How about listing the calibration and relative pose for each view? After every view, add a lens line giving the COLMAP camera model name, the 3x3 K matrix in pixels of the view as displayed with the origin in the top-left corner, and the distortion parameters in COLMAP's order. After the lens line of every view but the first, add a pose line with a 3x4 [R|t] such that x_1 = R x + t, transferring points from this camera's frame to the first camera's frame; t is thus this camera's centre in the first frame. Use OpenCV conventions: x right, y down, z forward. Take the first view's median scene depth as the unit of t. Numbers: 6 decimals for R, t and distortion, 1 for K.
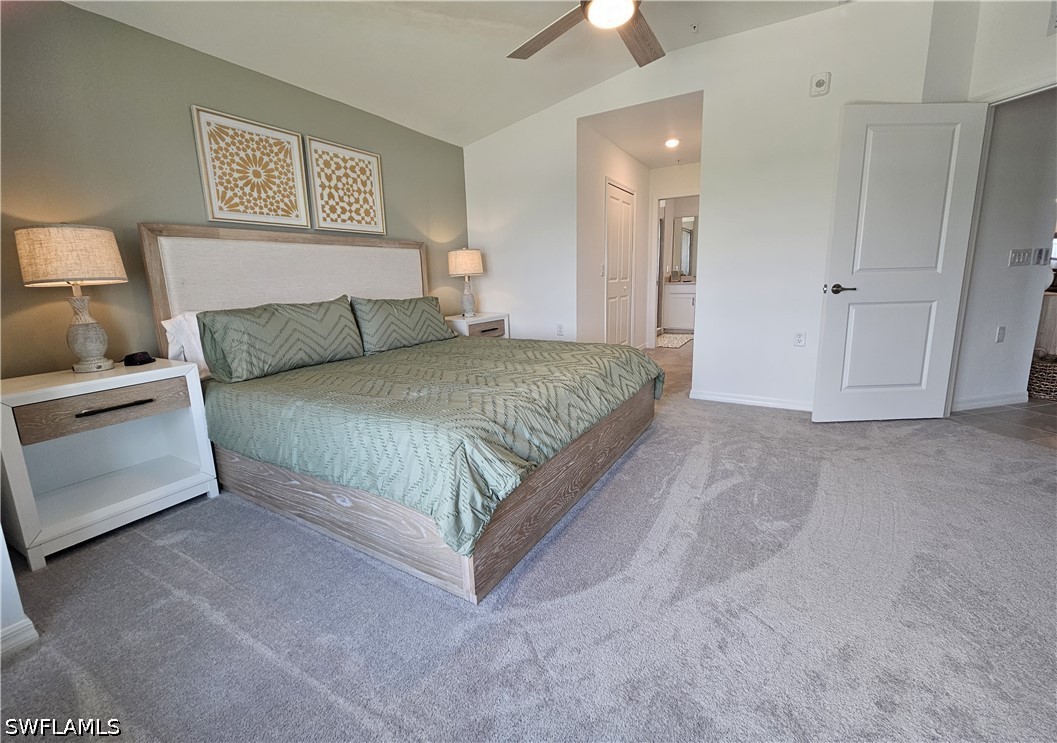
lens RADIAL K [[426.5, 0, 548.4], [0, 426.5, 344.0], [0, 0, 1]] dist [0.001837, 0.000185]
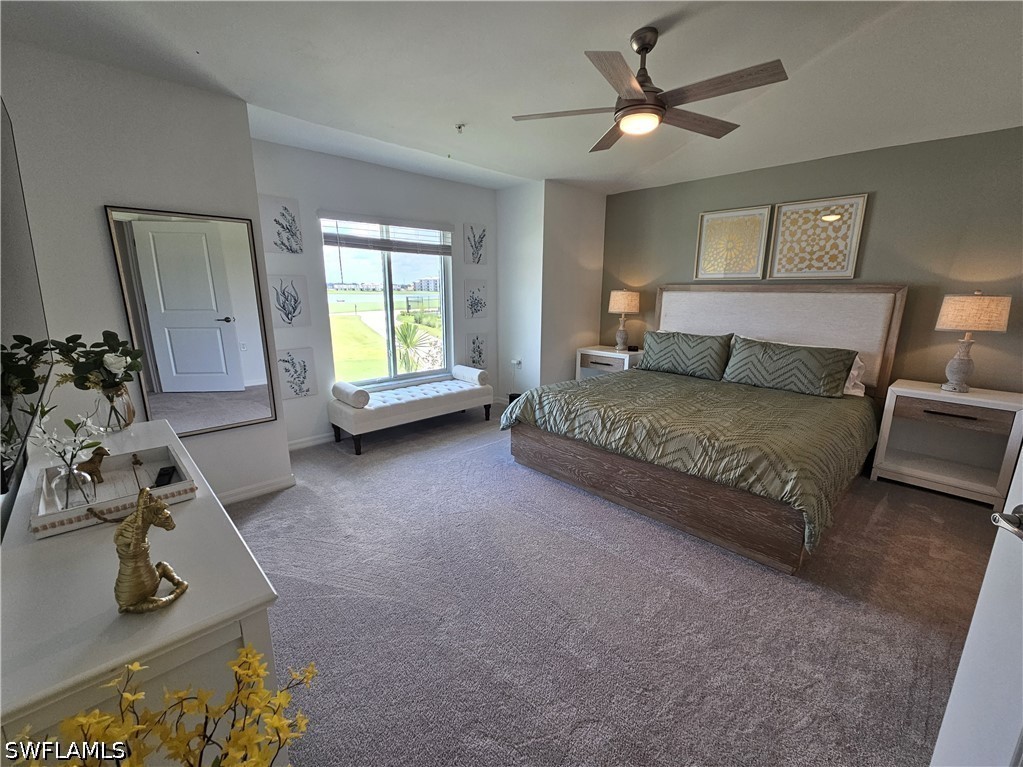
lens RADIAL K [[413.2, 0, 513.2], [0, 413.2, 383.1], [0, 0, 1]] dist [0.000576, -0.000666]
pose [[-0.267154, 0.229626, -0.935896, 0.825000], [-0.158671, 0.947457, 0.277756, -0.194365], [0.950501, 0.222703, -0.216682, 0.606005]]
